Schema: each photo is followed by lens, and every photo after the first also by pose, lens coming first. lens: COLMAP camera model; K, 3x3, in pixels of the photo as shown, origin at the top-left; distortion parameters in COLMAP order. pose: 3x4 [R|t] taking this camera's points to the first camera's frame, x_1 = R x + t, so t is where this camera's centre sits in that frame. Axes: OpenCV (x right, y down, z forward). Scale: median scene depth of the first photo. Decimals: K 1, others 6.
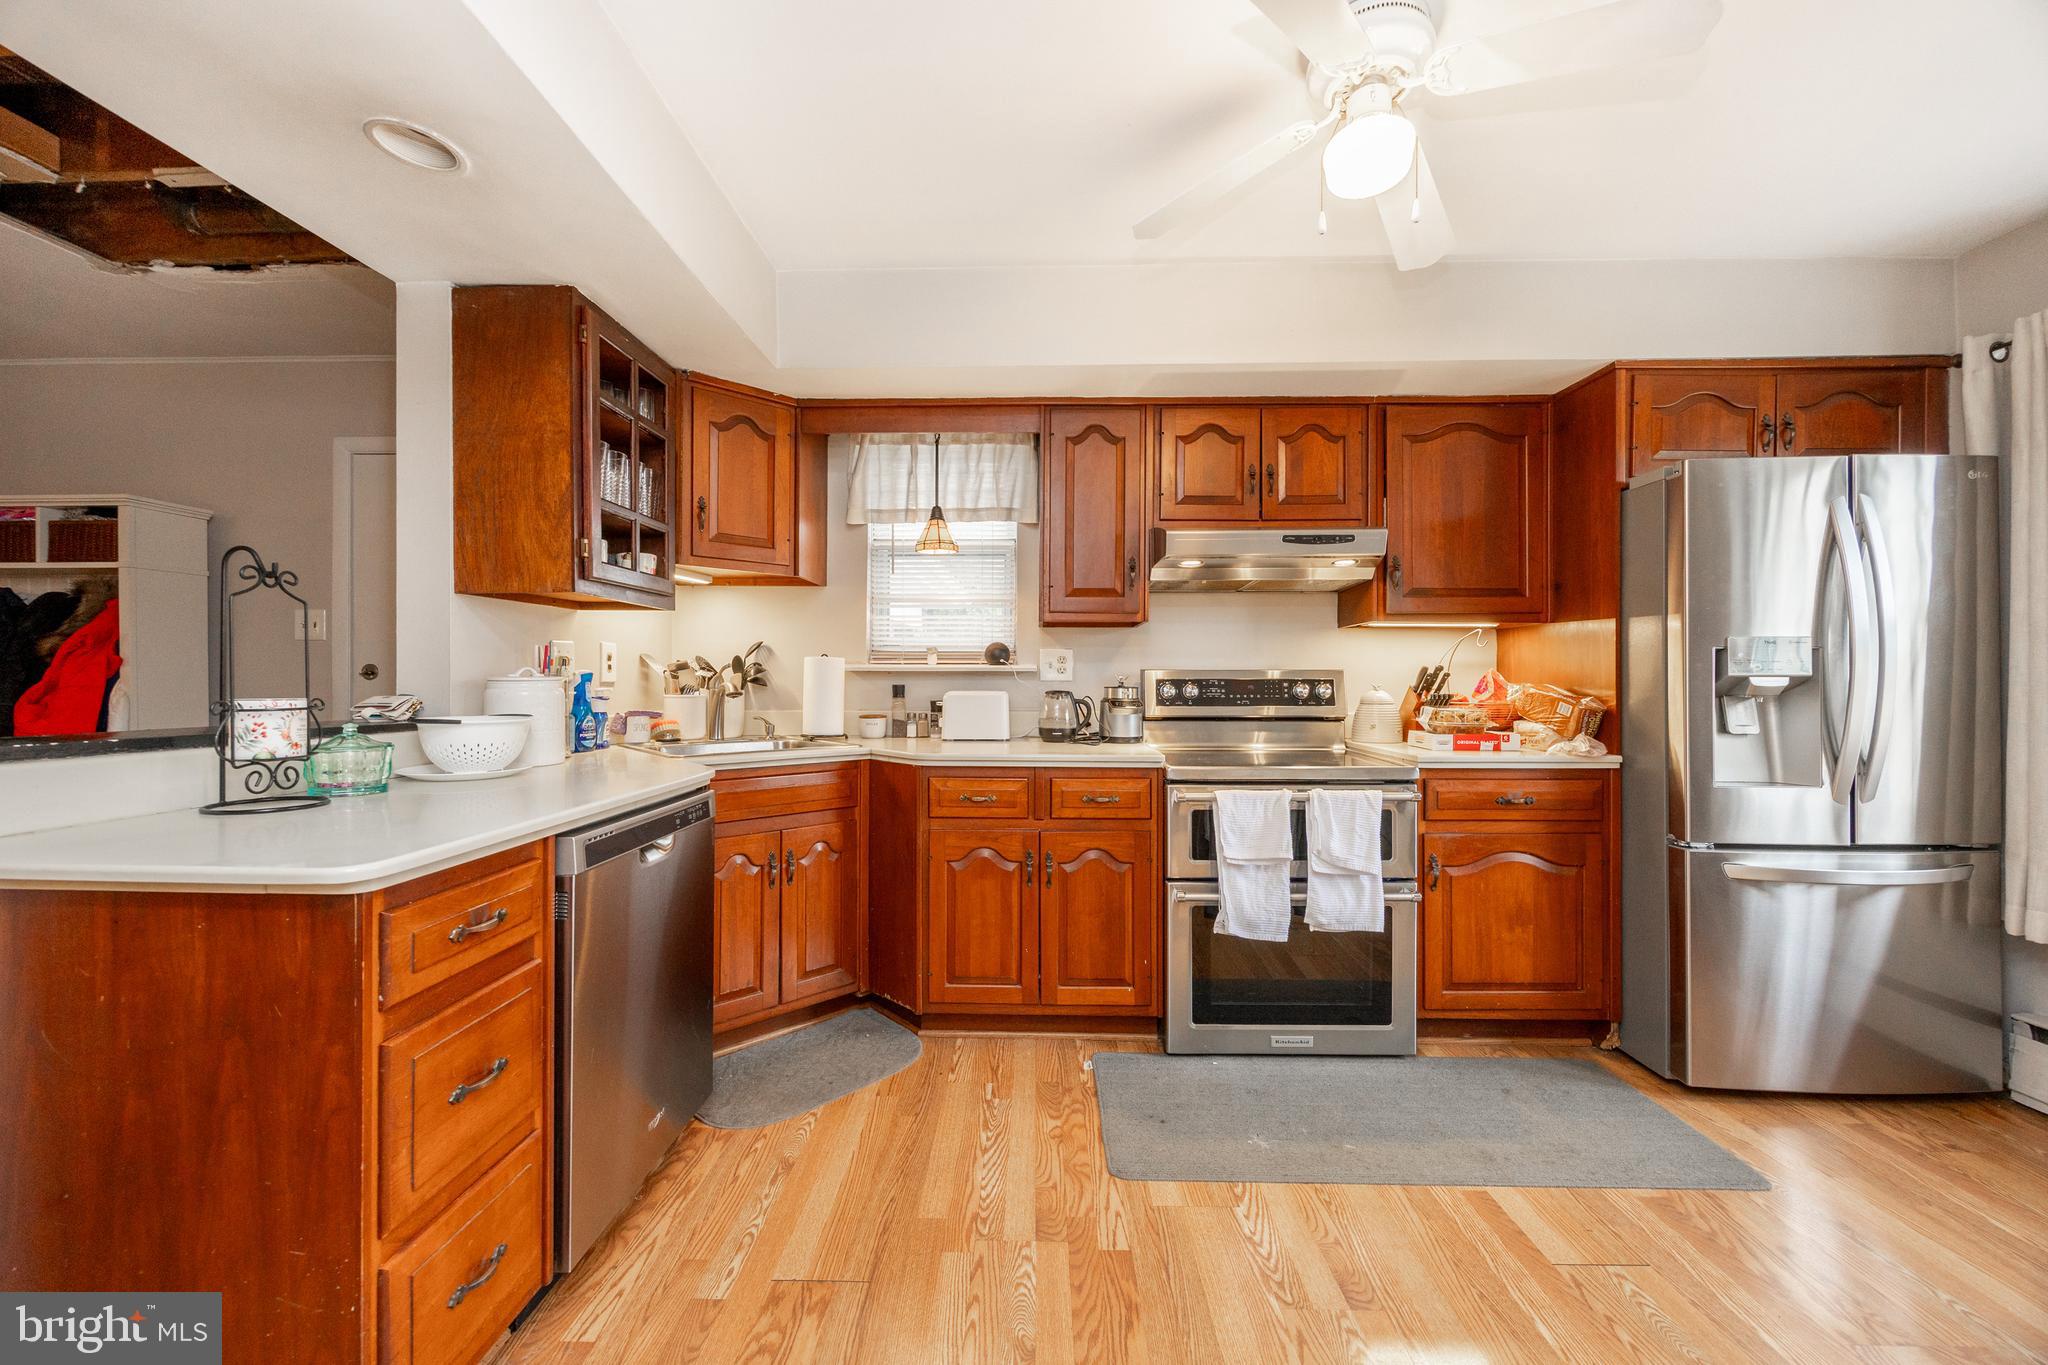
lens RADIAL K [[784.6, 0, 1037.7], [0, 784.6, 686.9], [0, 0, 1]] dist [0.001098, 0.000401]
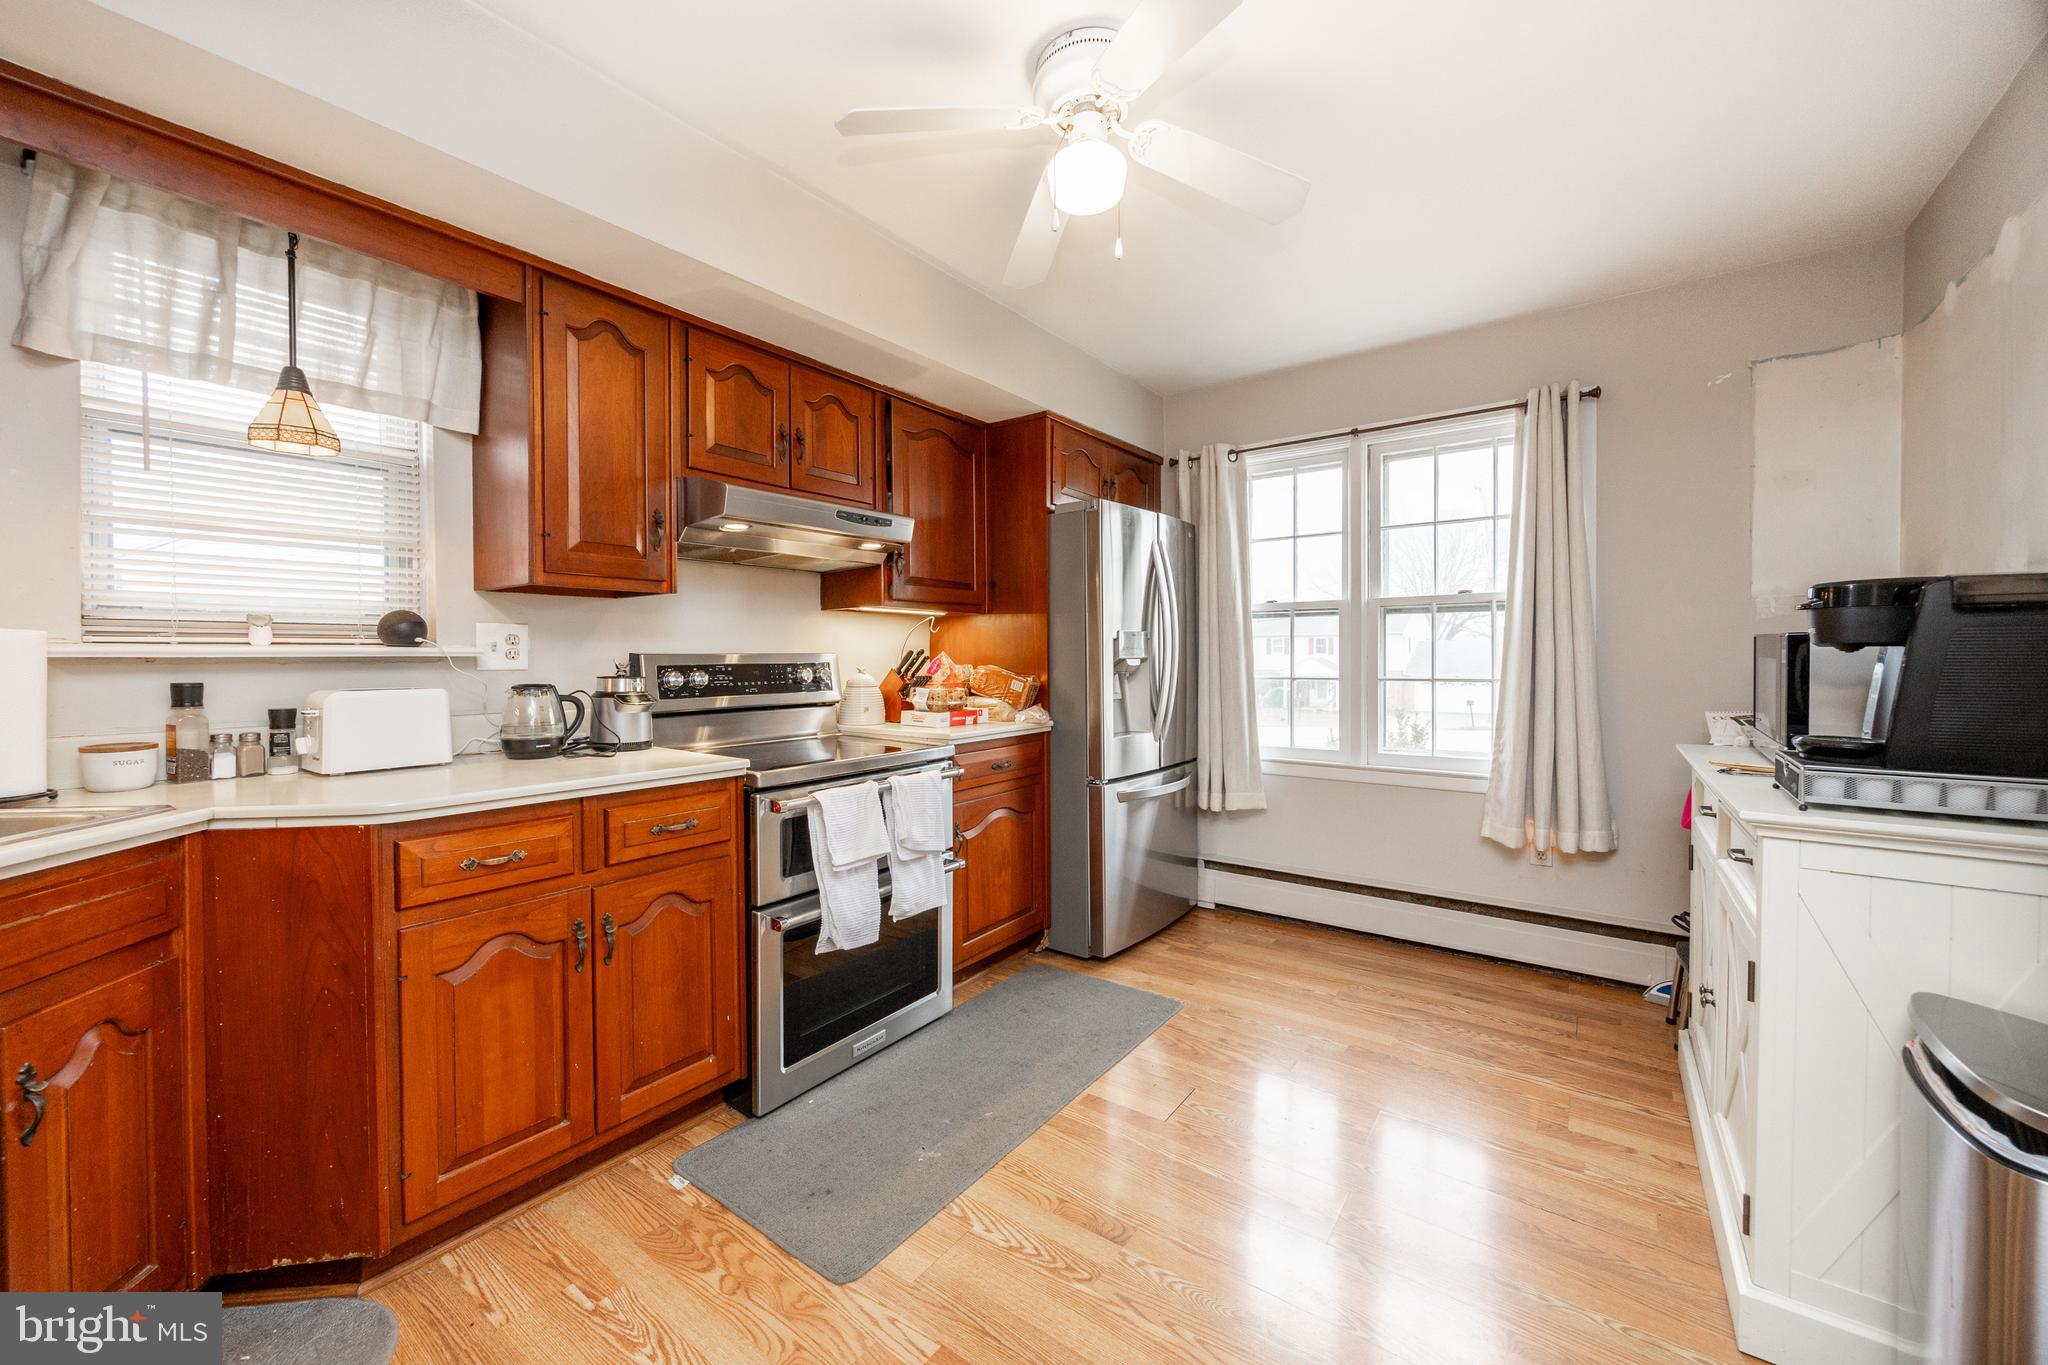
lens RADIAL K [[784.8, 0, 1024.7], [0, 784.8, 672.0], [0, 0, 1]] dist [-0.000872, 0.000492]
pose [[0.596865, -0.020985, 0.802067, -0.308793], [0.016041, 0.999770, 0.014221, -0.009985], [-0.802181, 0.004378, 0.597065, 0.266462]]
